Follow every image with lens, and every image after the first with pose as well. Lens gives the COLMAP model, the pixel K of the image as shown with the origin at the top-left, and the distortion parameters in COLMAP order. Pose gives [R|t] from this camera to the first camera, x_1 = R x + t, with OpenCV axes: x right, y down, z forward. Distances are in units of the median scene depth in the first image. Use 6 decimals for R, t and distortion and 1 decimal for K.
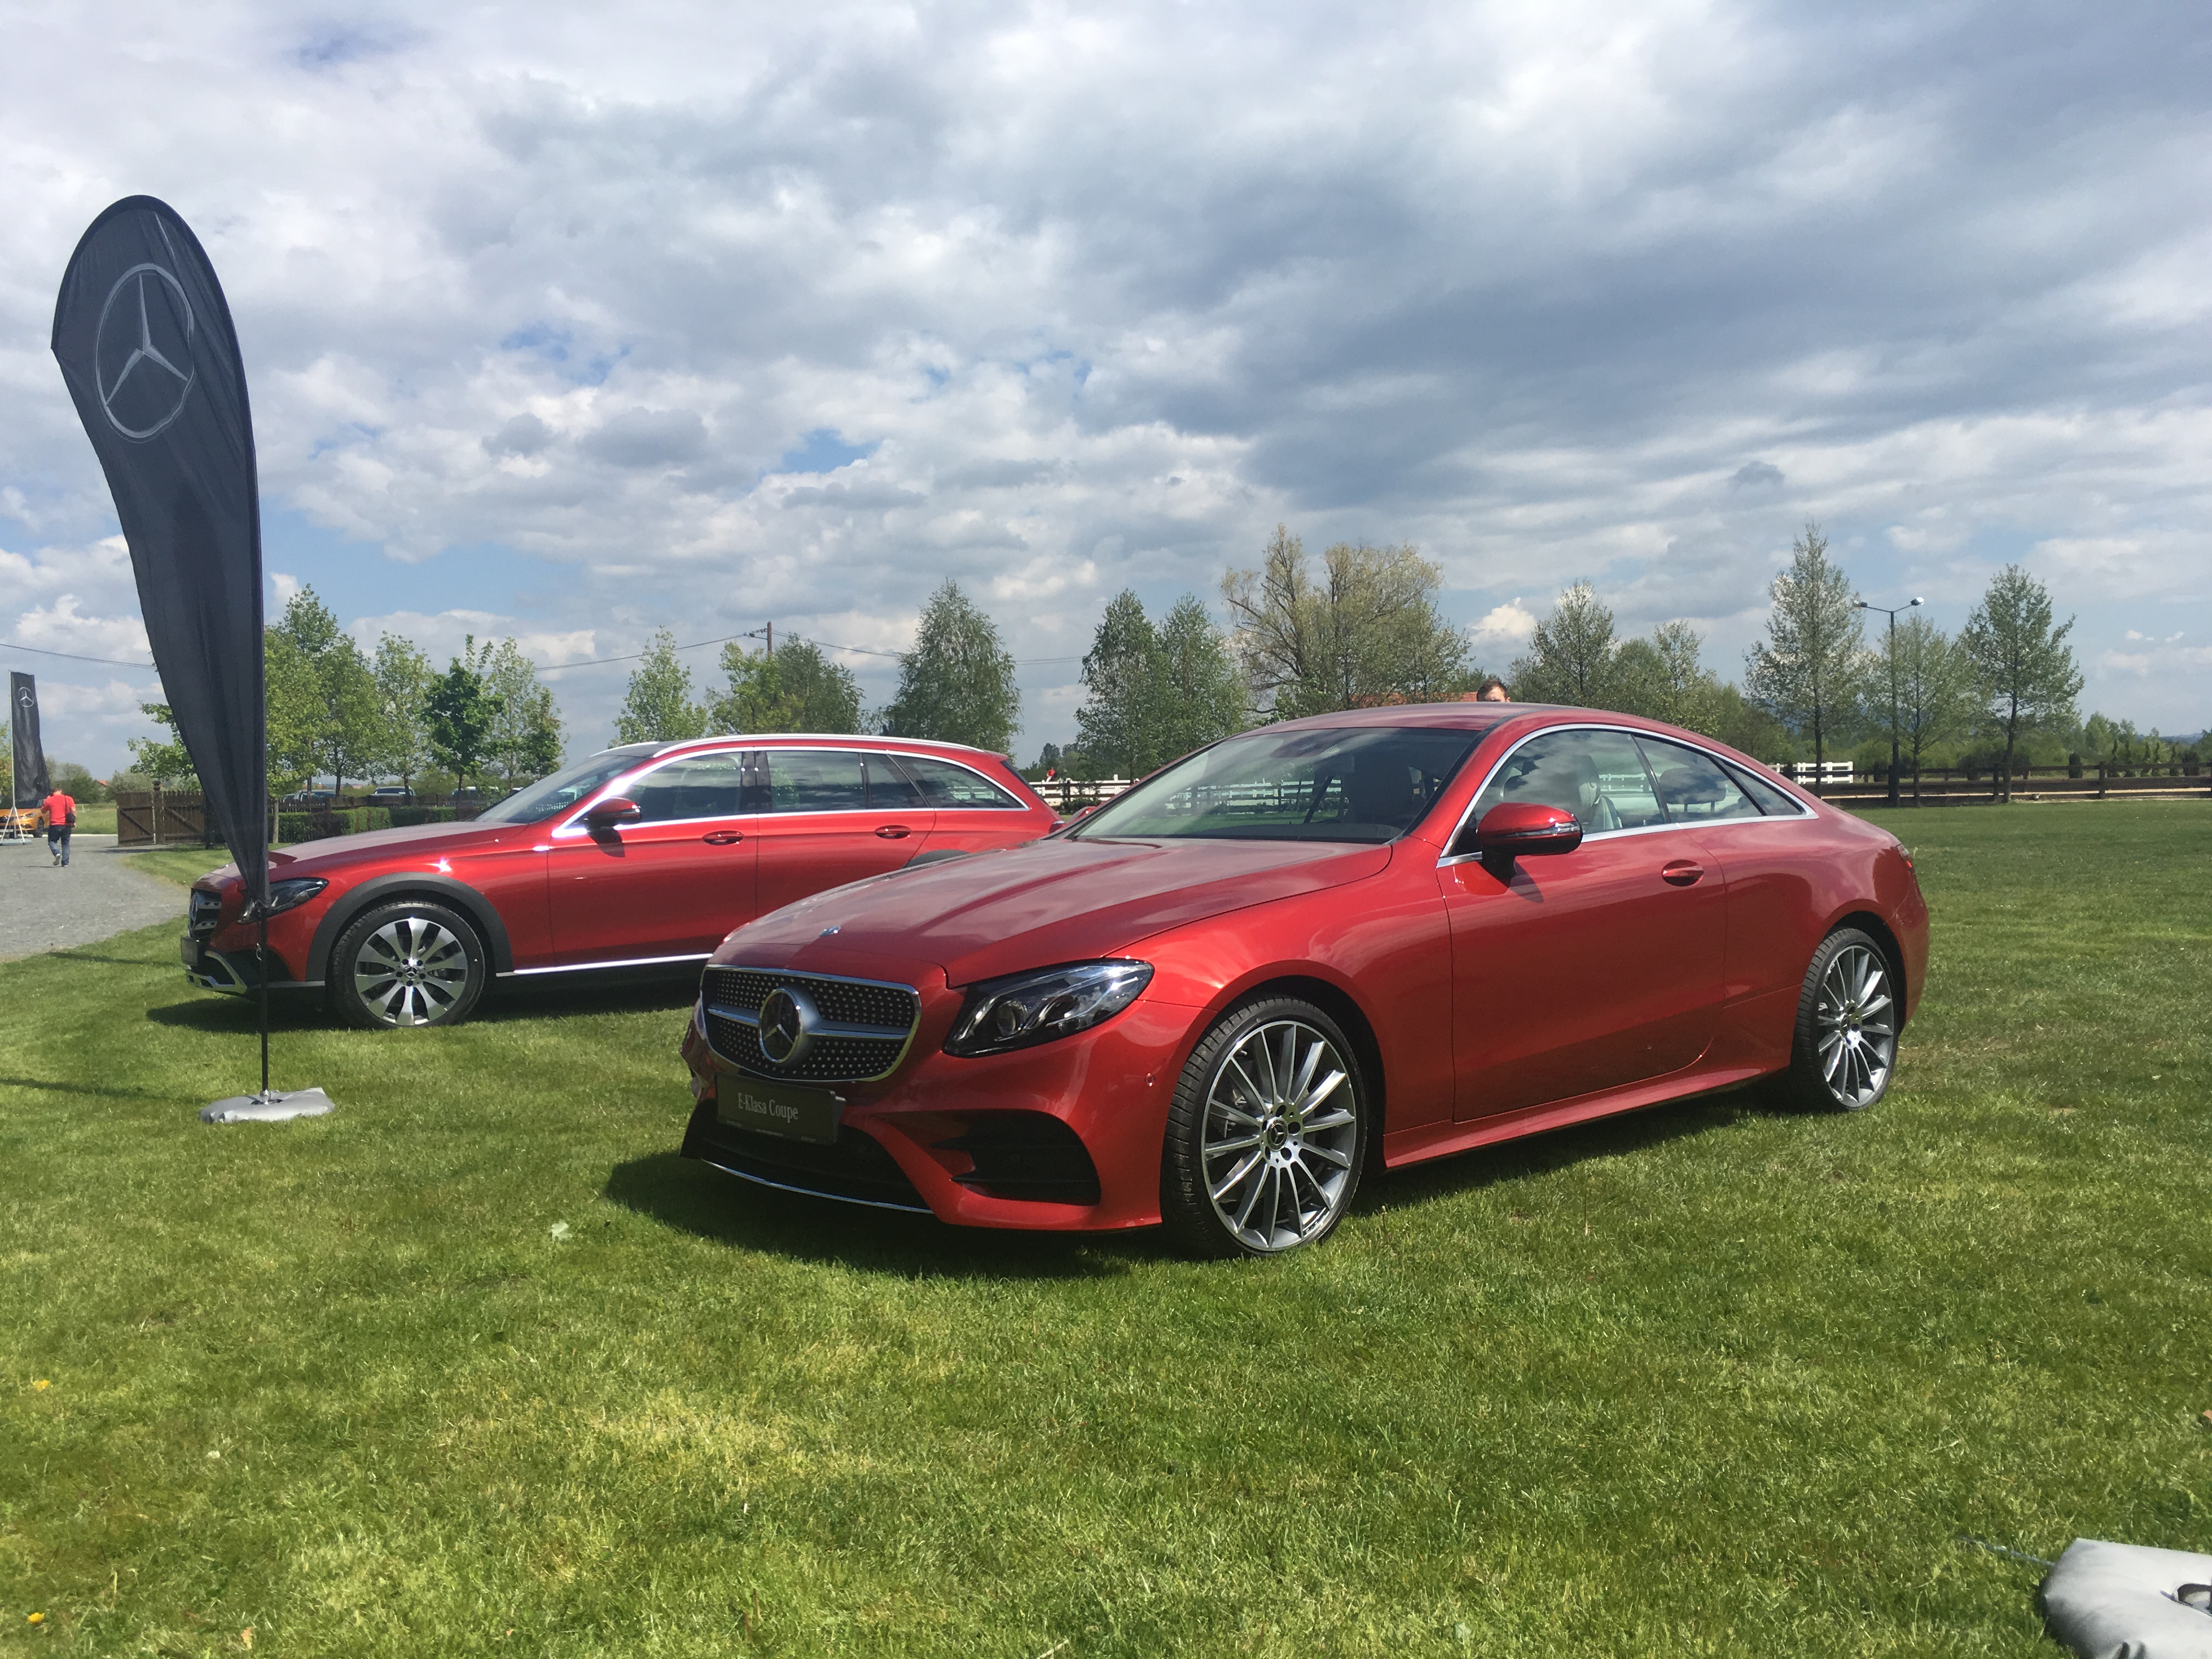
lens RADIAL K [[1869.1, 0, 1119.9], [0, 1869.1, 874.6], [0, 0, 1]] dist [0.085713, -0.109595]
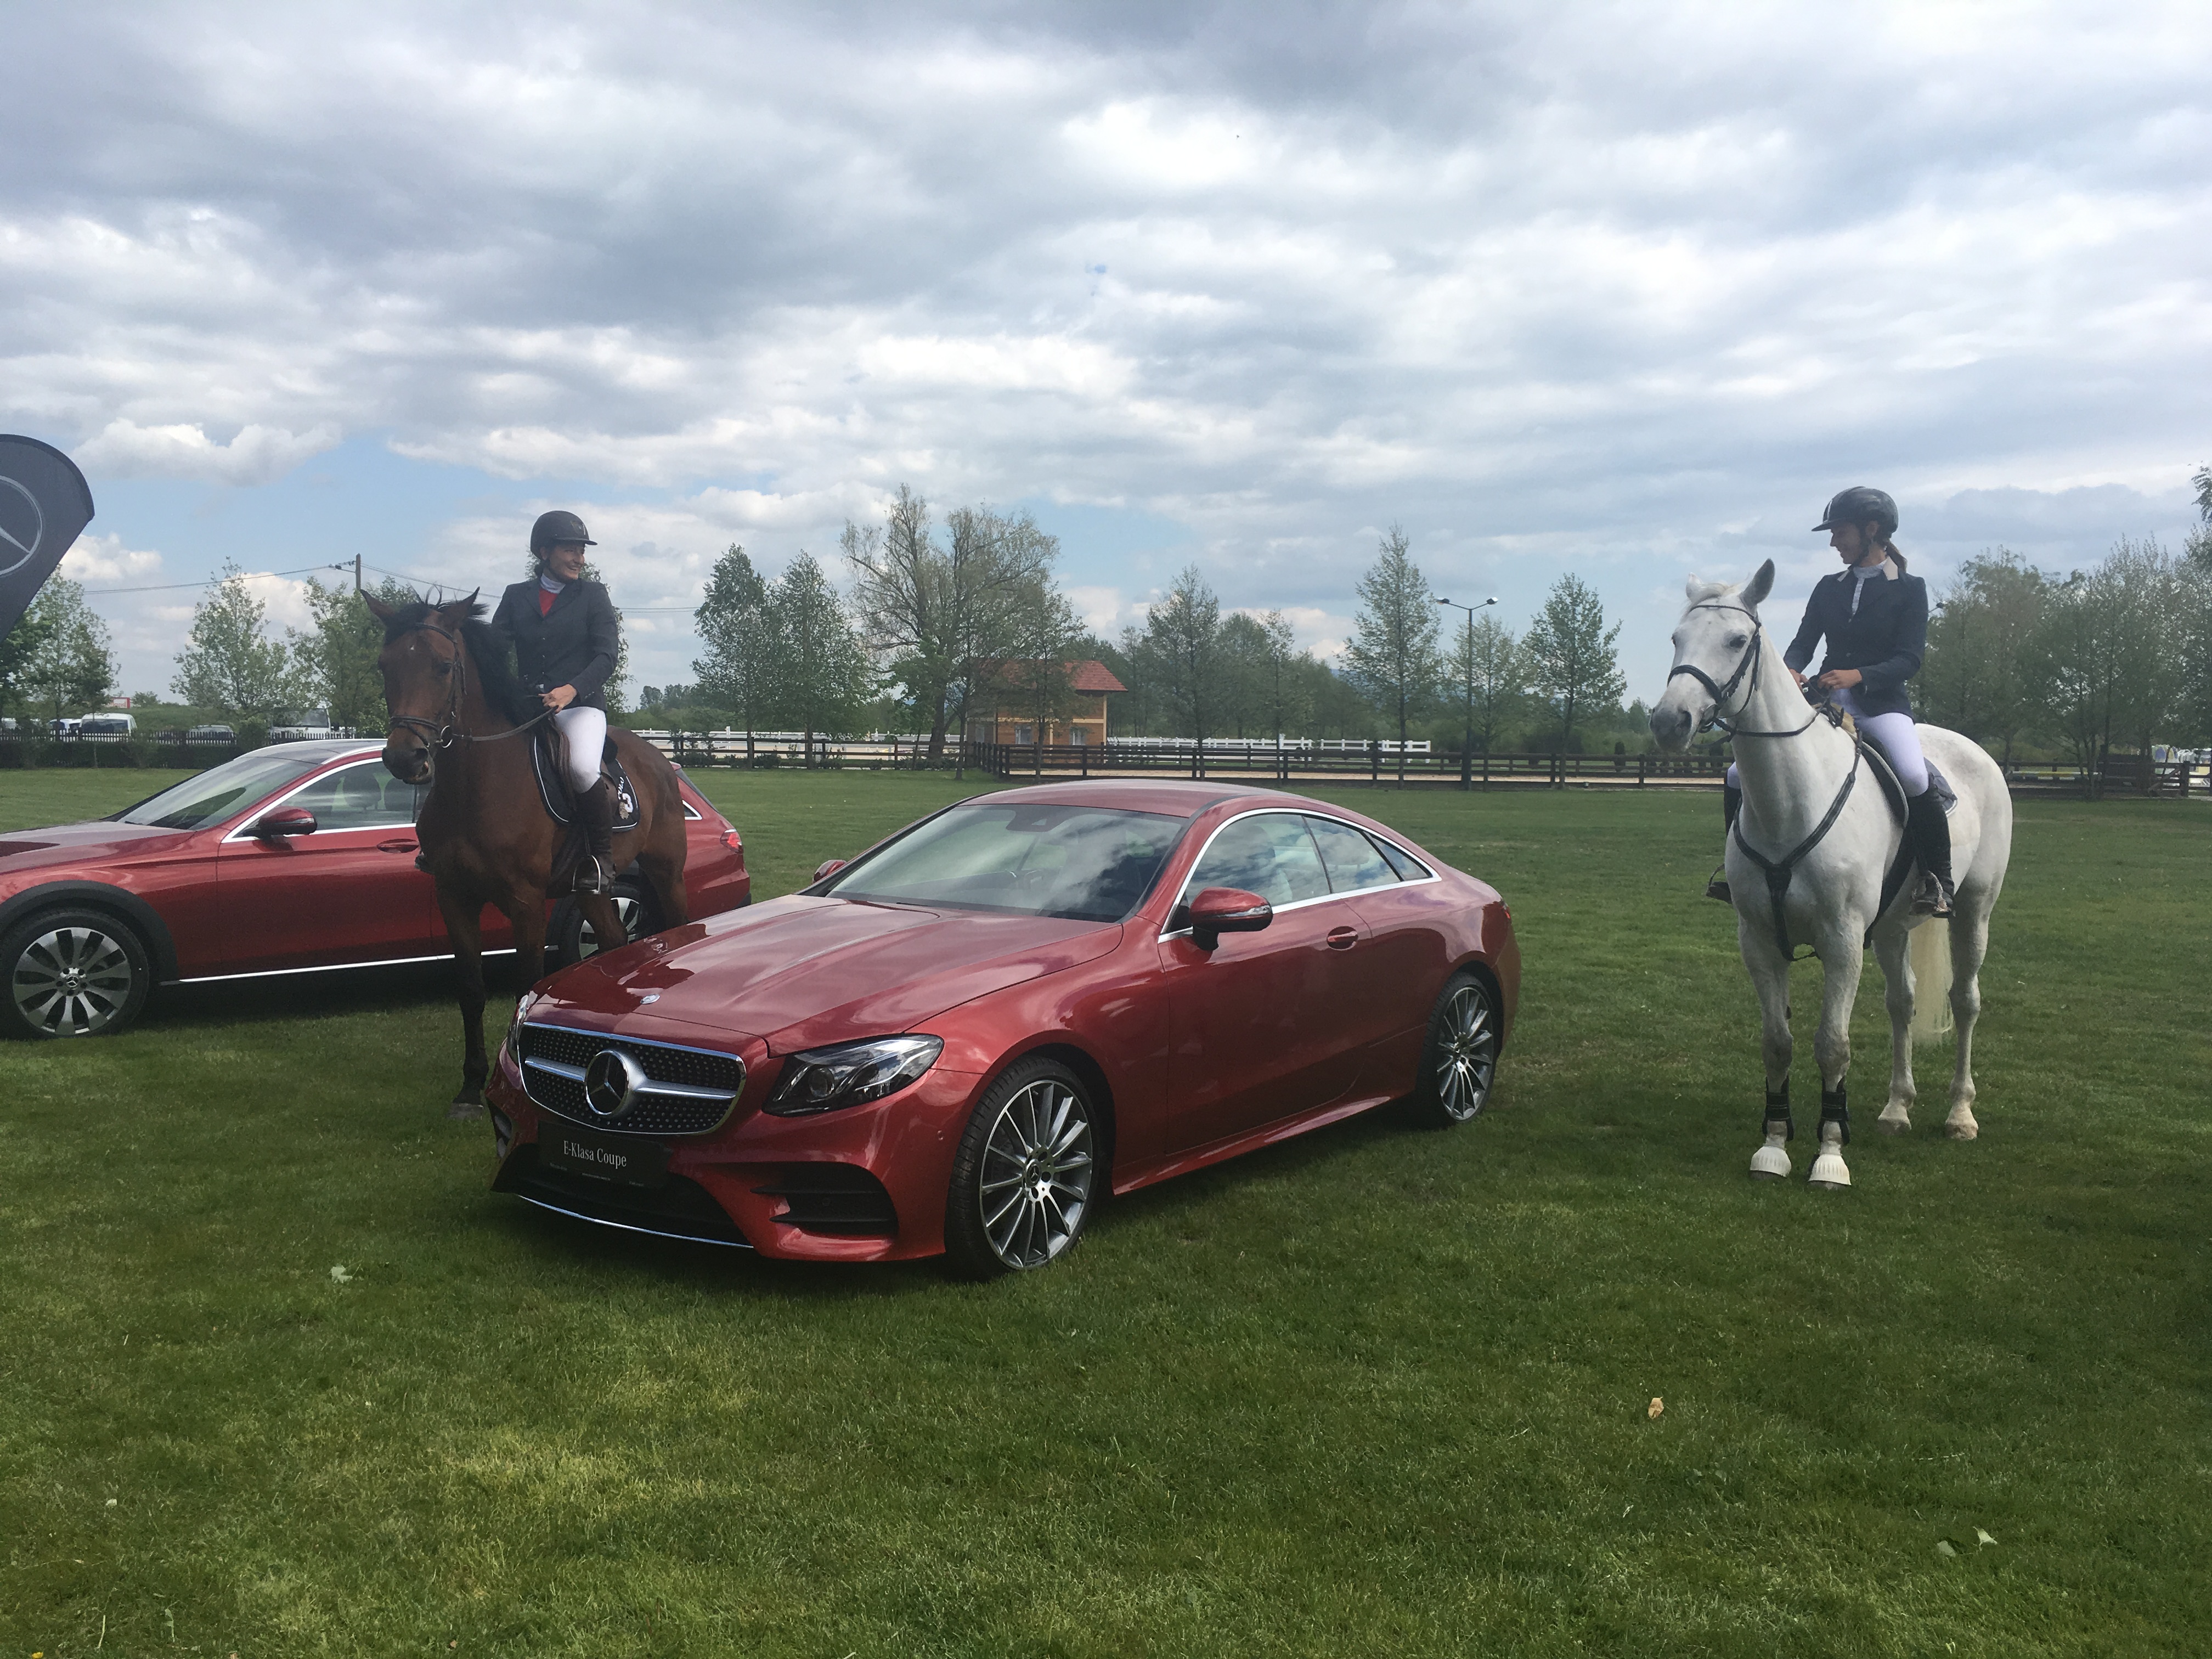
lens RADIAL K [[1869.1, 0, 1107.7], [0, 1869.1, 839.4], [0, 0, 1]] dist [0.085713, -0.109595]
pose [[0.979384, 0.024166, 0.200555, -0.064740], [-0.025456, 0.999669, 0.003856, -0.059222], [-0.200396, -0.008882, 0.979675, -0.124744]]
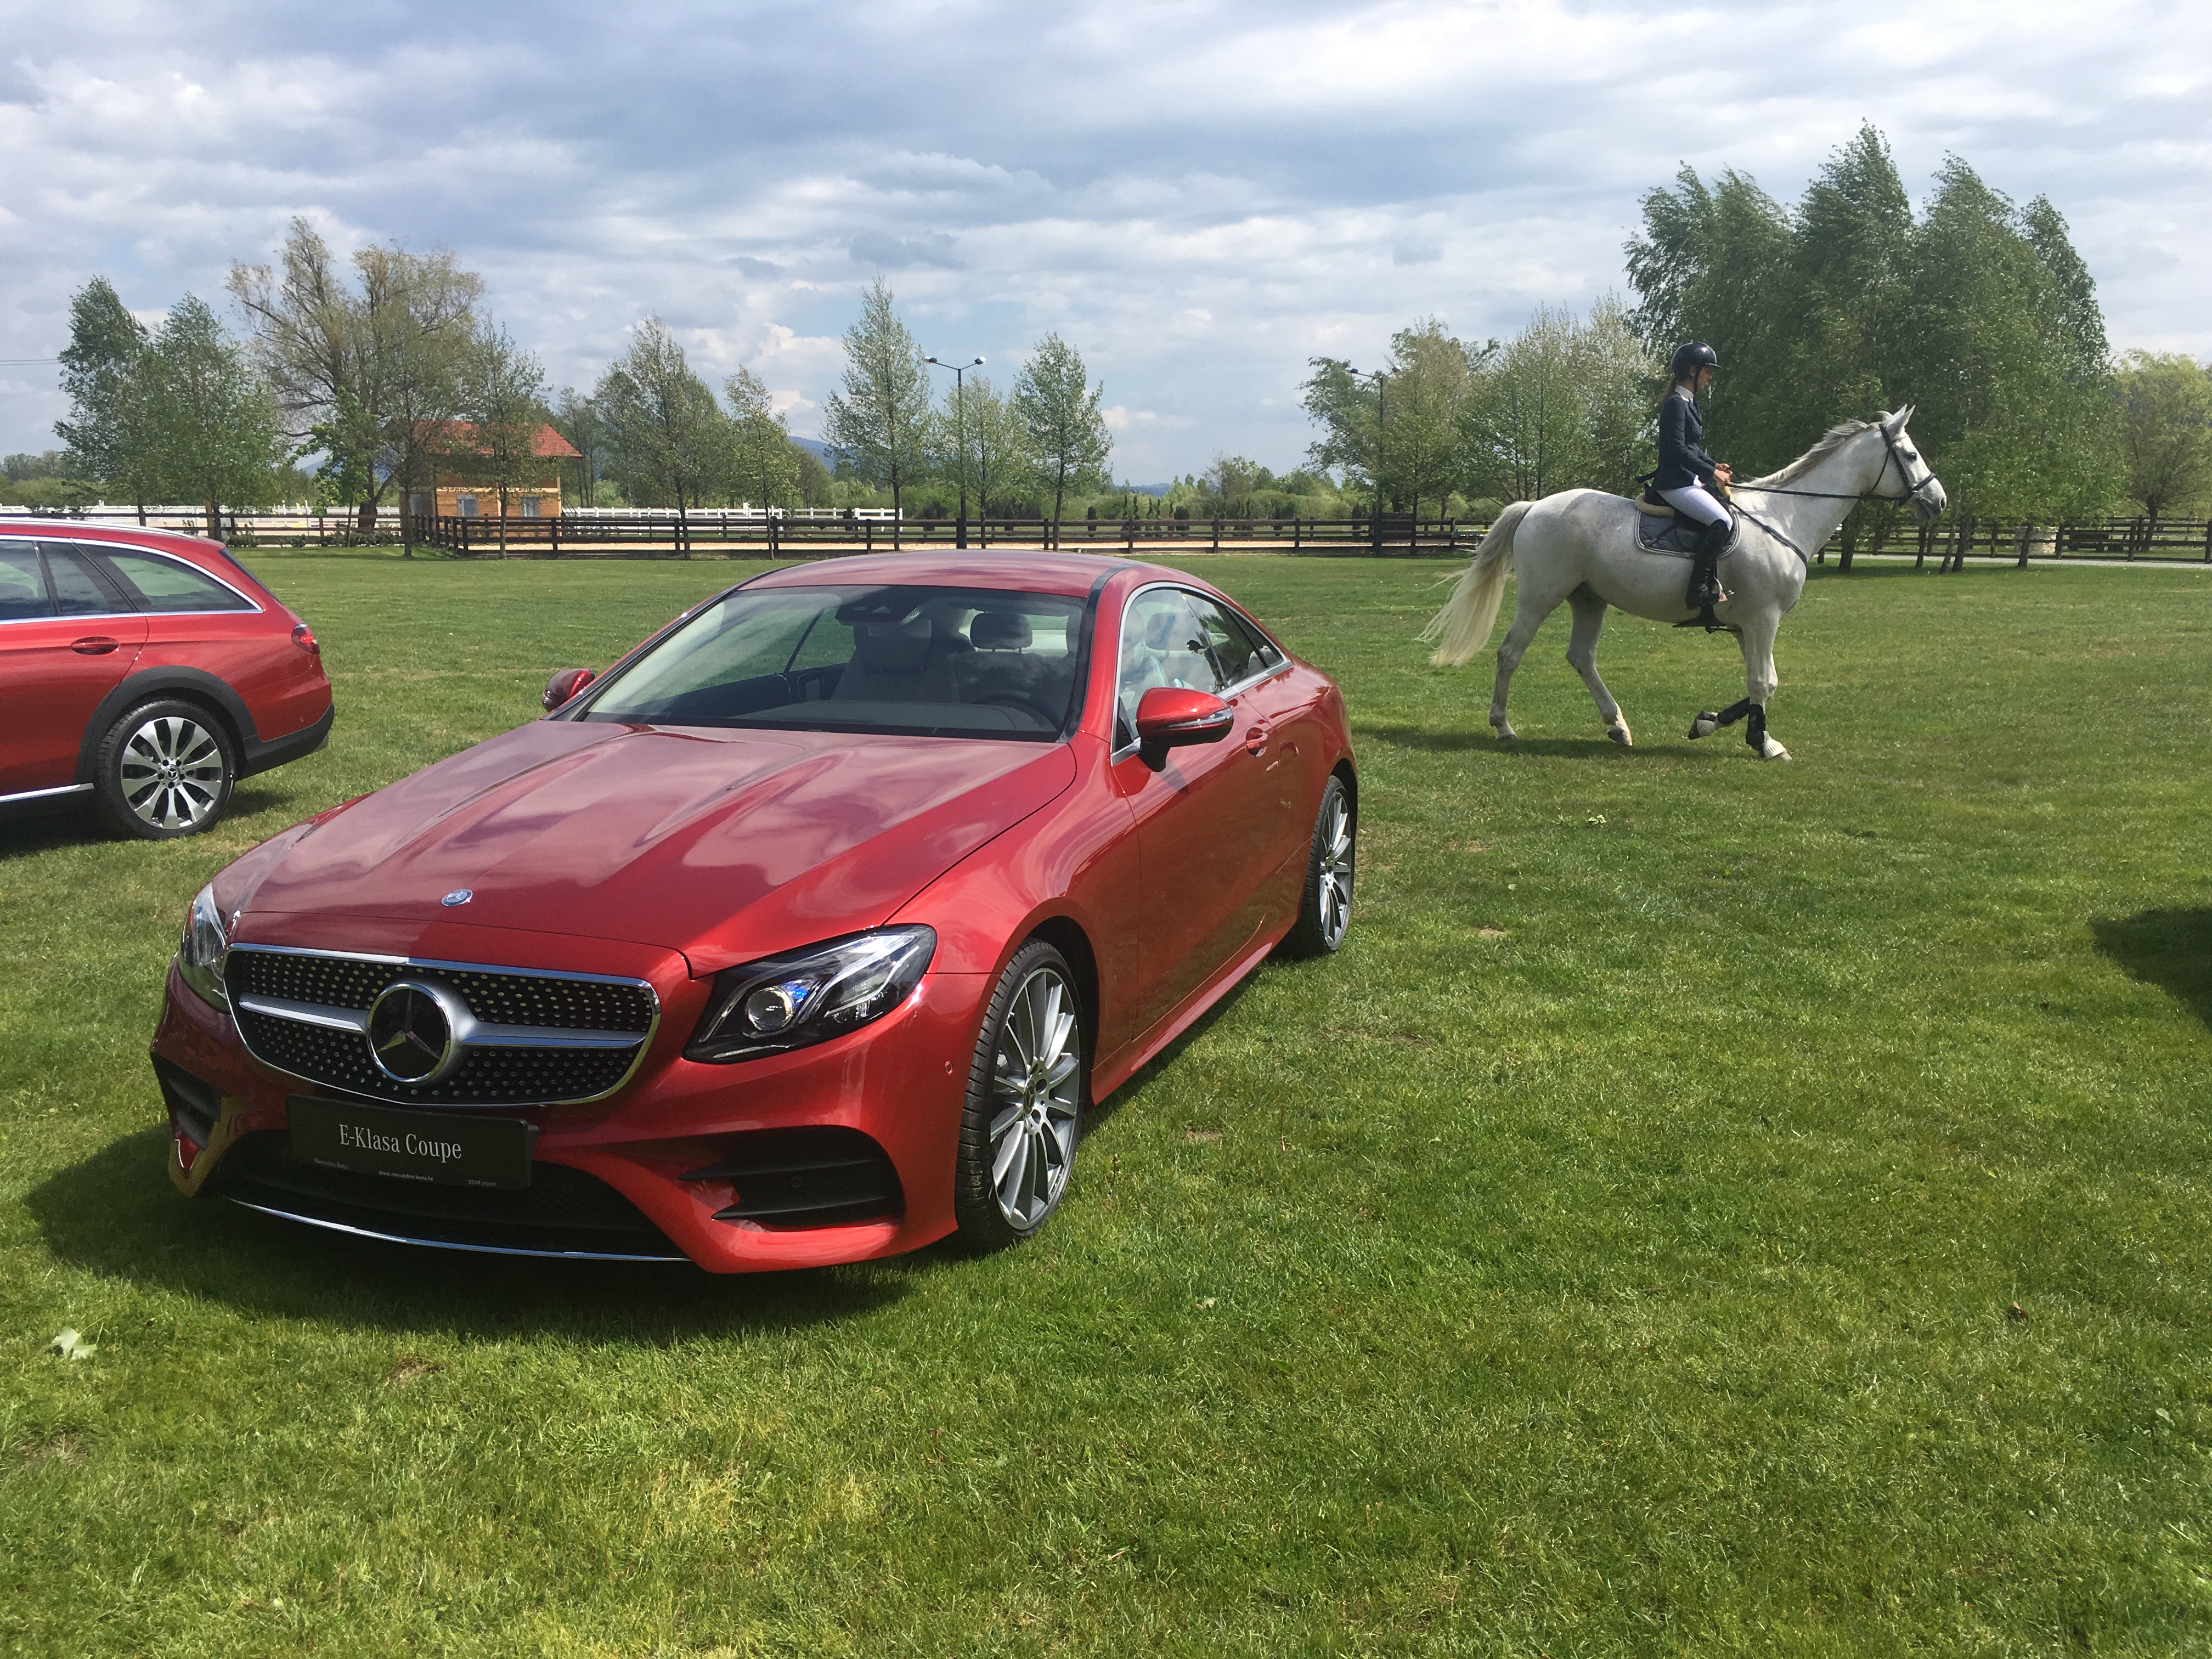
lens RADIAL K [[1869.1, 0, 1101.6], [0, 1869.1, 828.2], [0, 0, 1]] dist [0.085713, -0.109595]
pose [[0.883649, -0.057006, 0.464667, -0.206111], [0.003184, 0.993267, 0.115800, -0.063469], [-0.468140, -0.100847, 0.877881, 0.158594]]
